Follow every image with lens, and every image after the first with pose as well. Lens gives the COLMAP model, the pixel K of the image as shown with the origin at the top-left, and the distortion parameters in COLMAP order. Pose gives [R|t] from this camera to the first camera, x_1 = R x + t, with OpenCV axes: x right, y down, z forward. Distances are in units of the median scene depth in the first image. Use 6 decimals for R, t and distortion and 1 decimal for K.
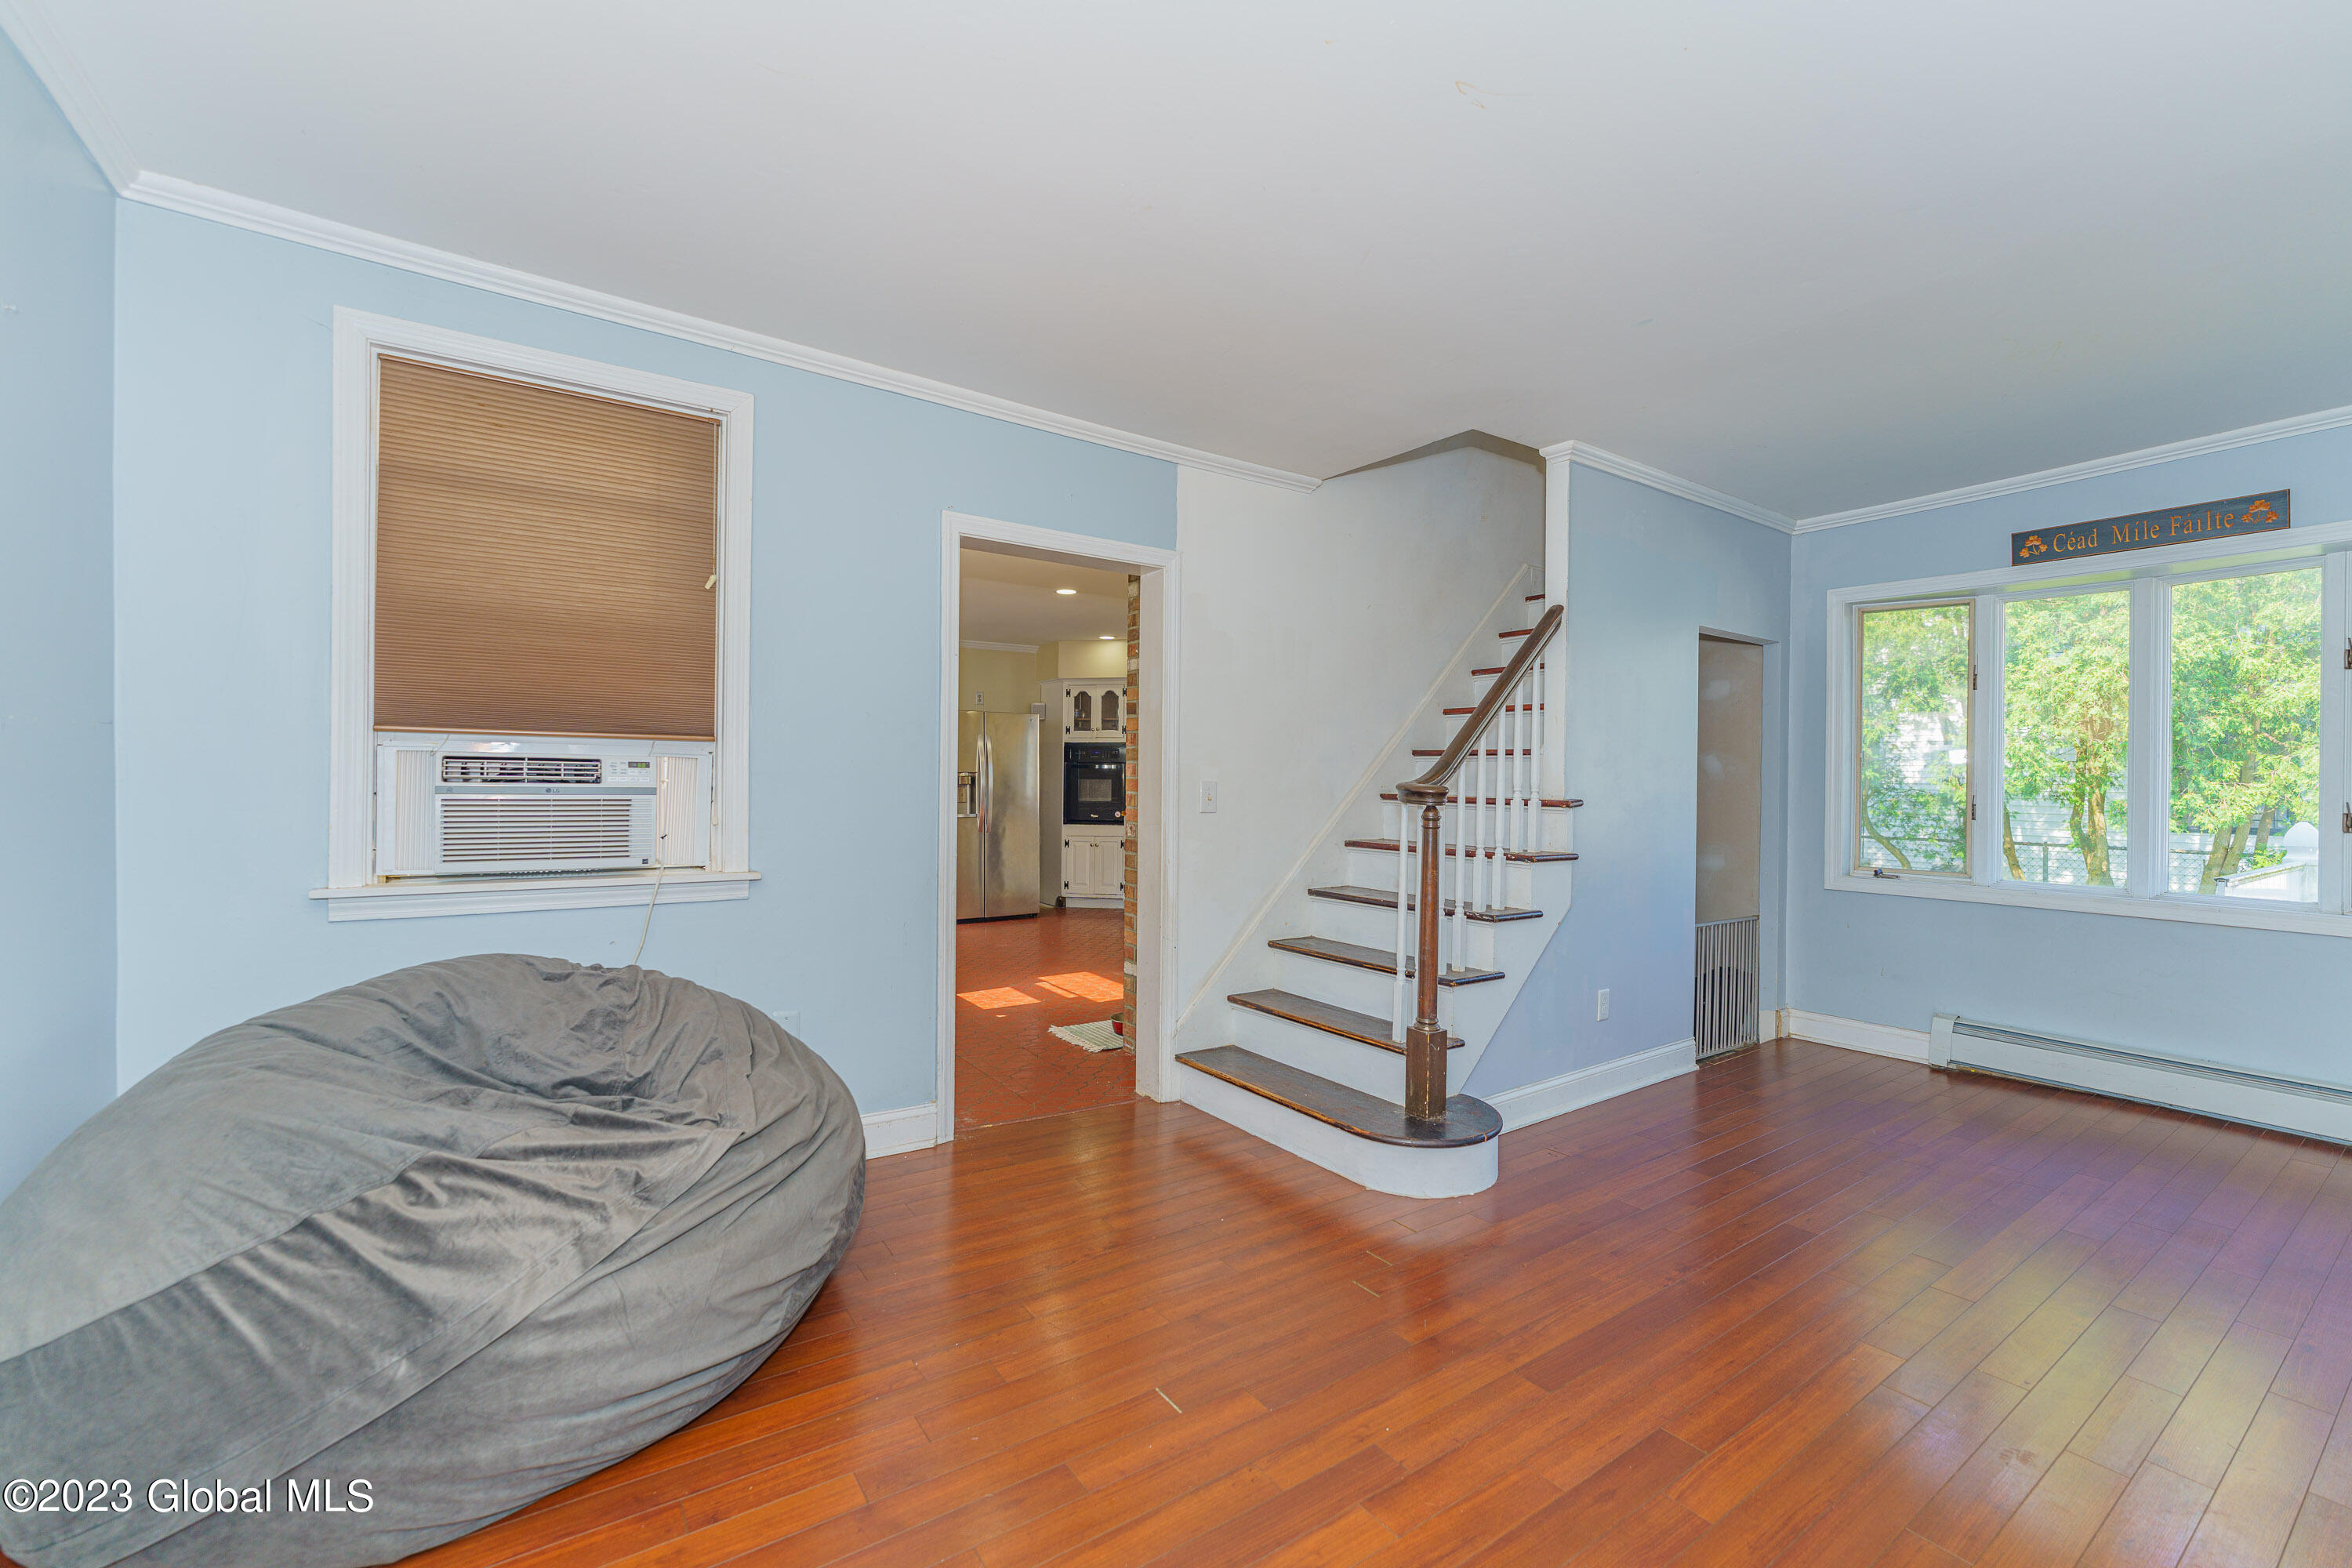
lens RADIAL K [[964.6, 0, 1166.3], [0, 964.6, 781.7], [0, 0, 1]] dist [-0.006135, 0.000531]
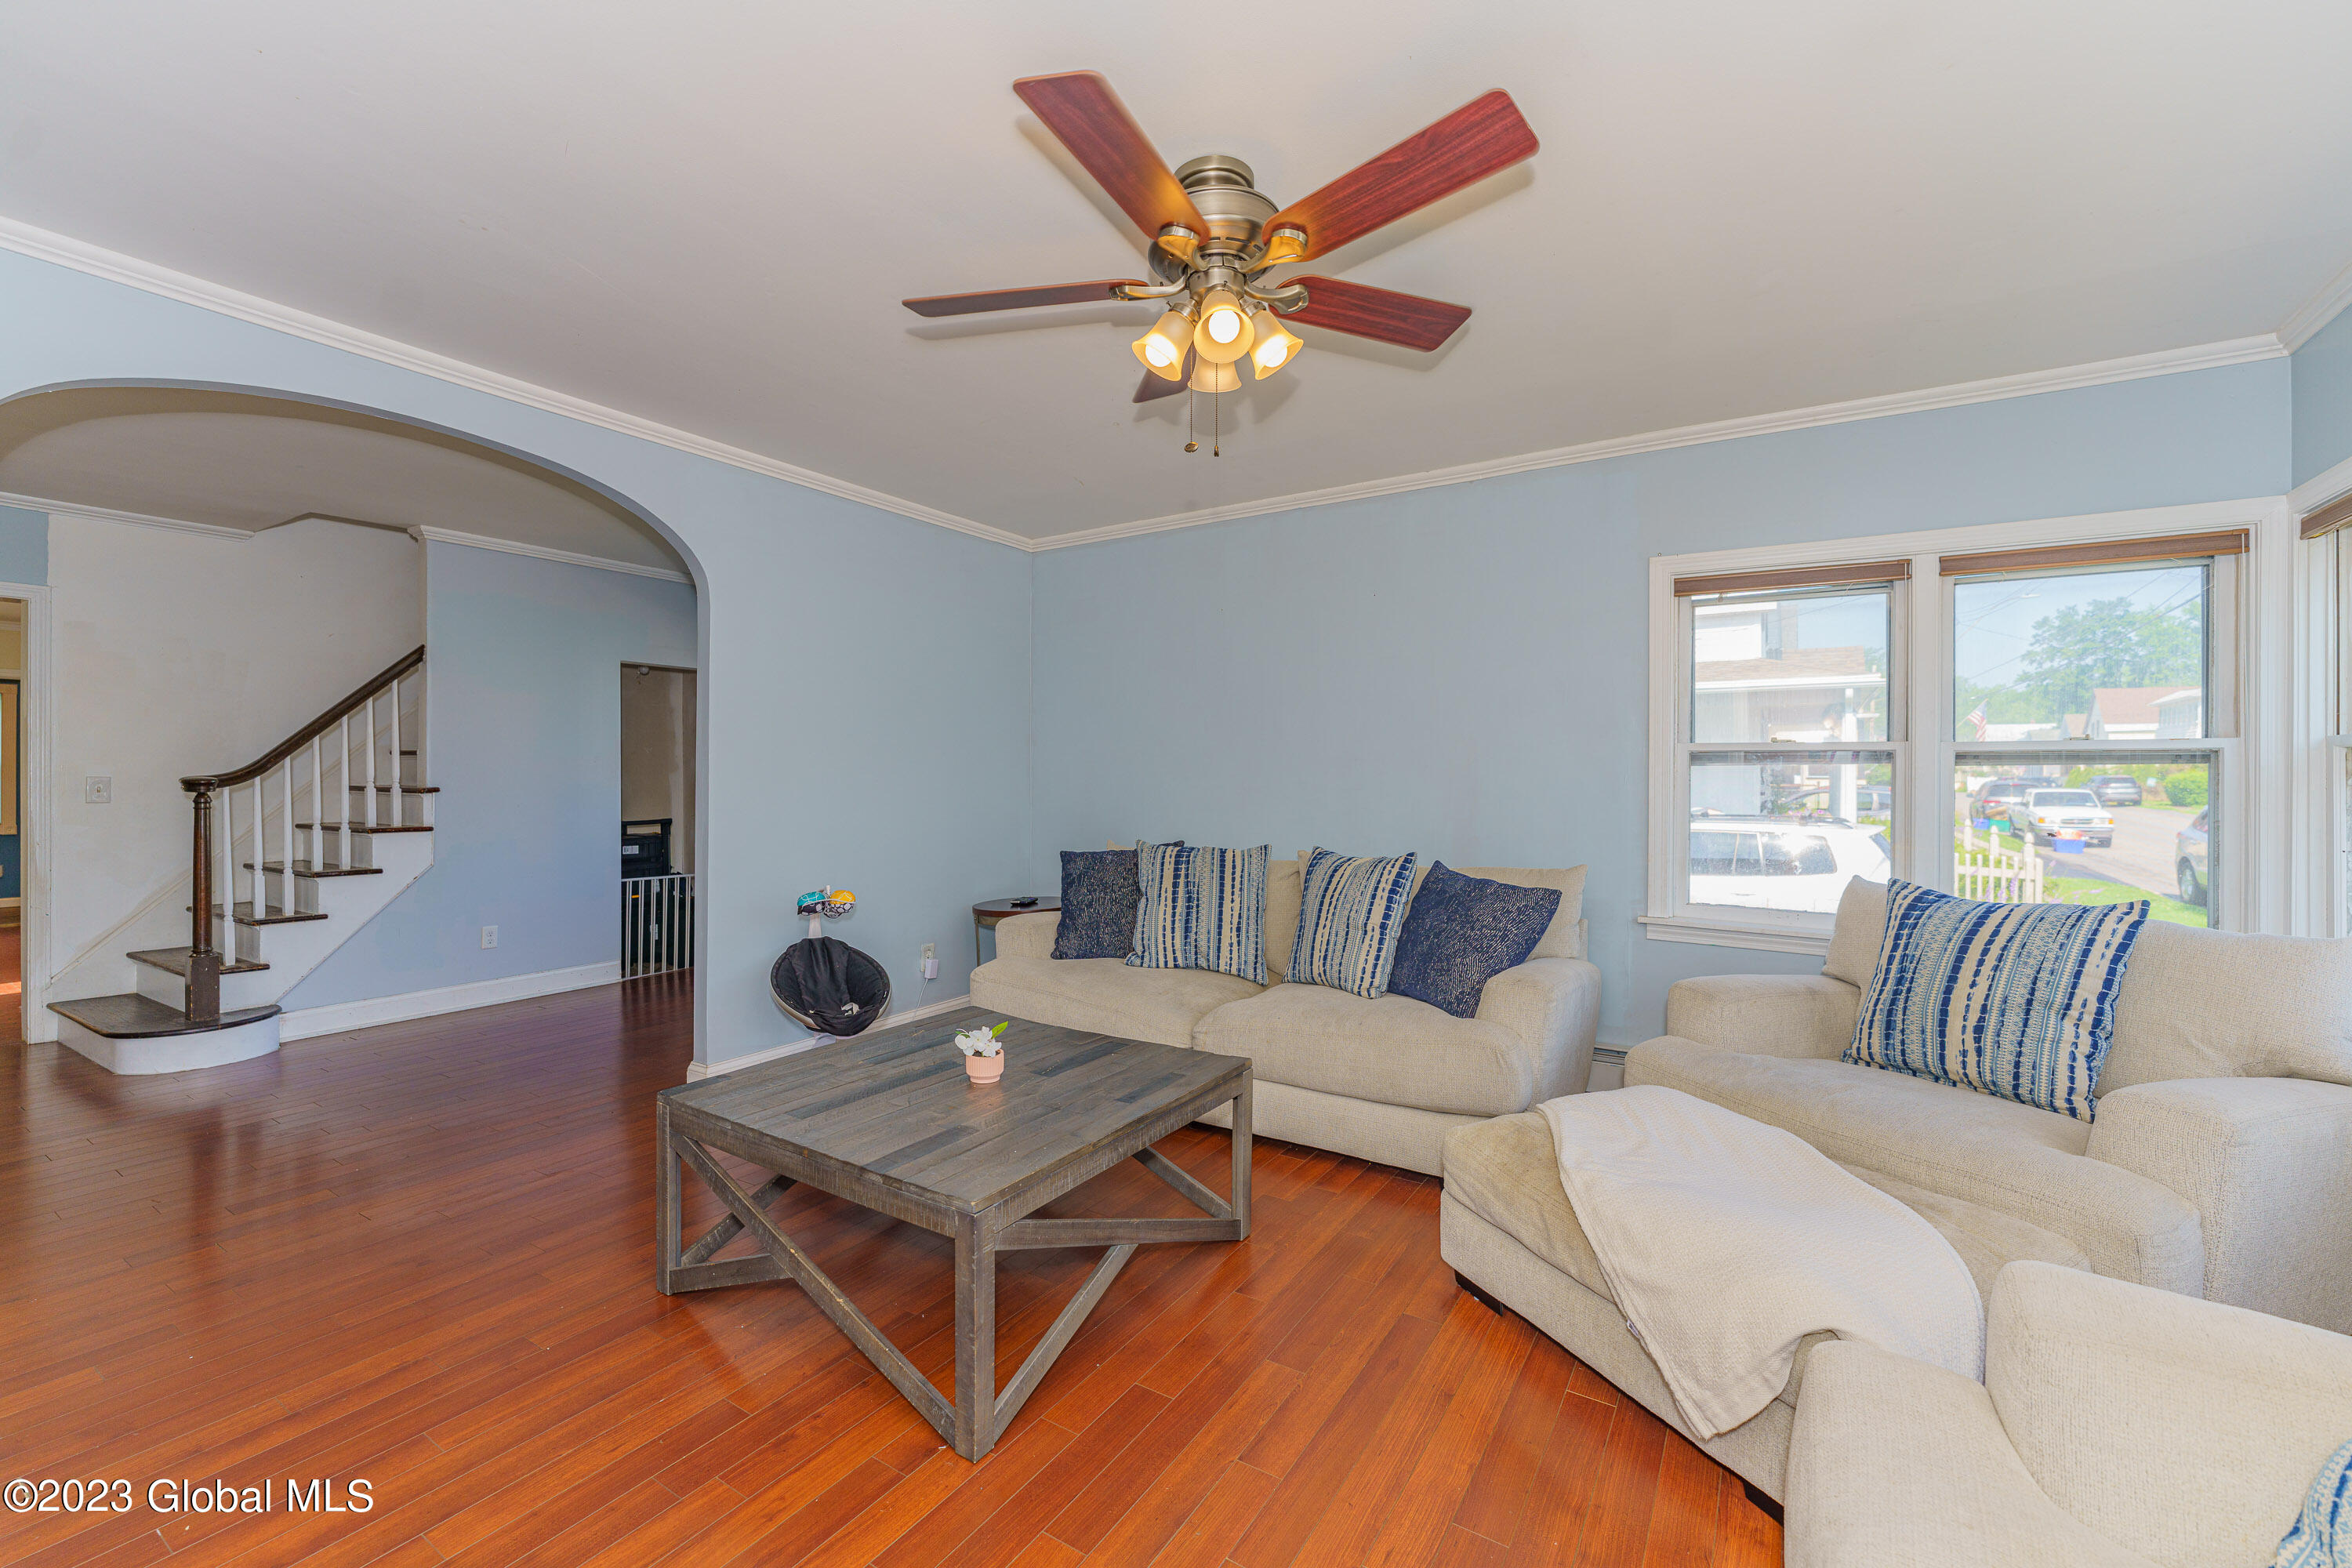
lens RADIAL K [[964.6, 0, 1159.7], [0, 964.6, 798.2], [0, 0, 1]] dist [-0.006135, 0.000531]
pose [[0.931262, -0.015303, 0.364030, 1.169628], [0.011033, 0.999844, 0.013805, 0.033226], [-0.364184, -0.008840, 0.931285, -0.837242]]
